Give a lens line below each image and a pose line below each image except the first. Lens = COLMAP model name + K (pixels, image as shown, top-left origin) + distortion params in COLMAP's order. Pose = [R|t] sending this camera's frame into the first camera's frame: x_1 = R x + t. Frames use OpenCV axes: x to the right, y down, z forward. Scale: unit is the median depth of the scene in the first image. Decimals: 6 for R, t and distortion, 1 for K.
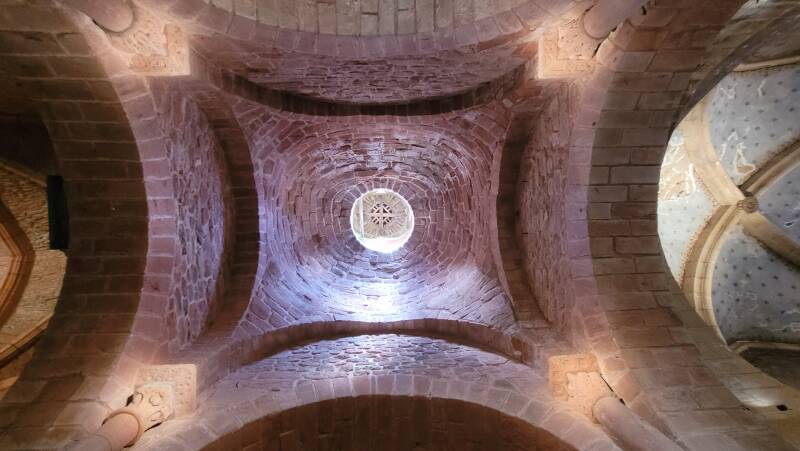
lens RADIAL K [[310.1, 0, 400.0], [0, 310.1, 225.5], [0, 0, 1]] dist [0.002439, 0.000197]
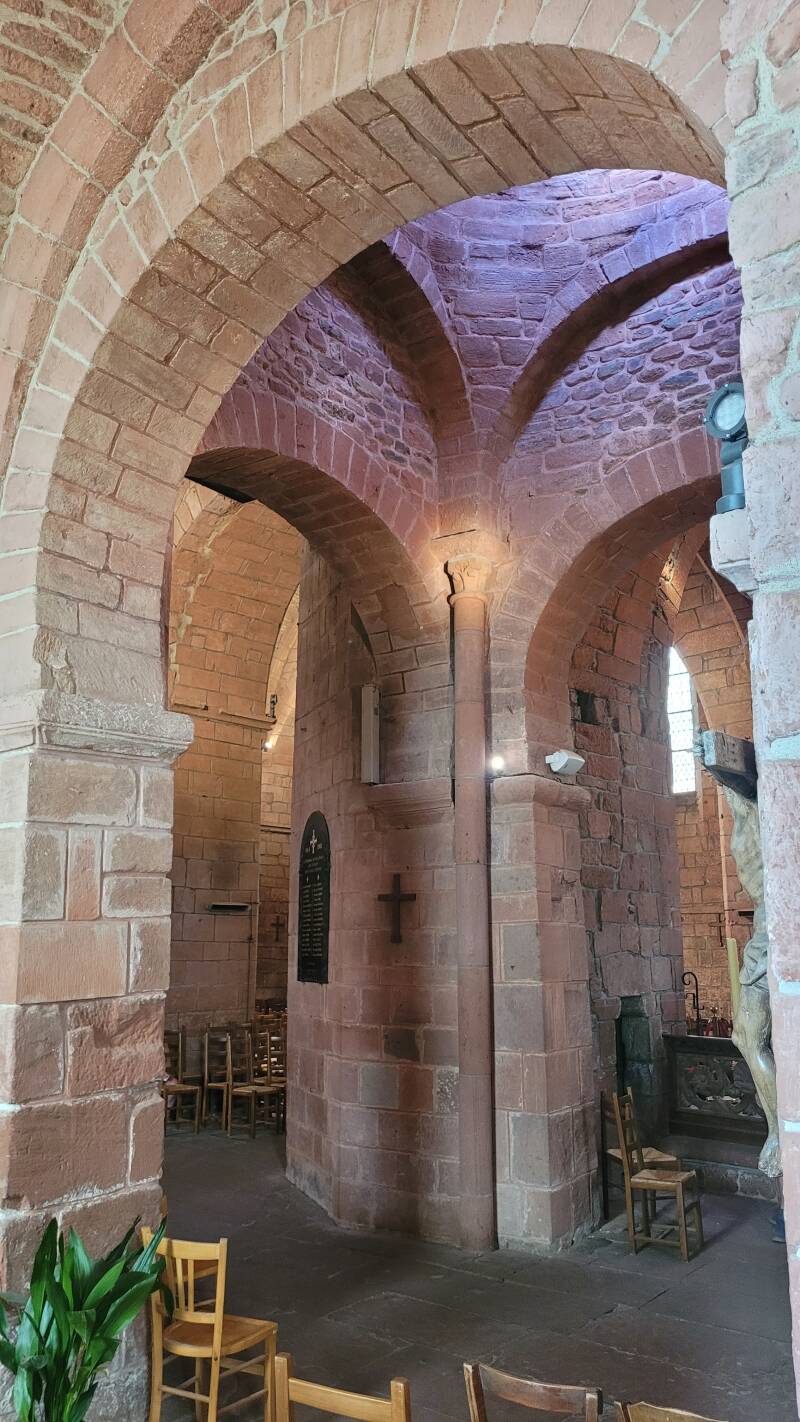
lens RADIAL K [[1077.5, 0, 423.9], [0, 1077.5, 709.2], [0, 0, 1]] dist [0.033969, 0.000188]
pose [[0.831636, -0.062587, -0.551783, 0.530315], [0.552563, 0.192174, 0.811014, -1.316086], [0.055280, -0.979363, 0.194402, -0.005018]]
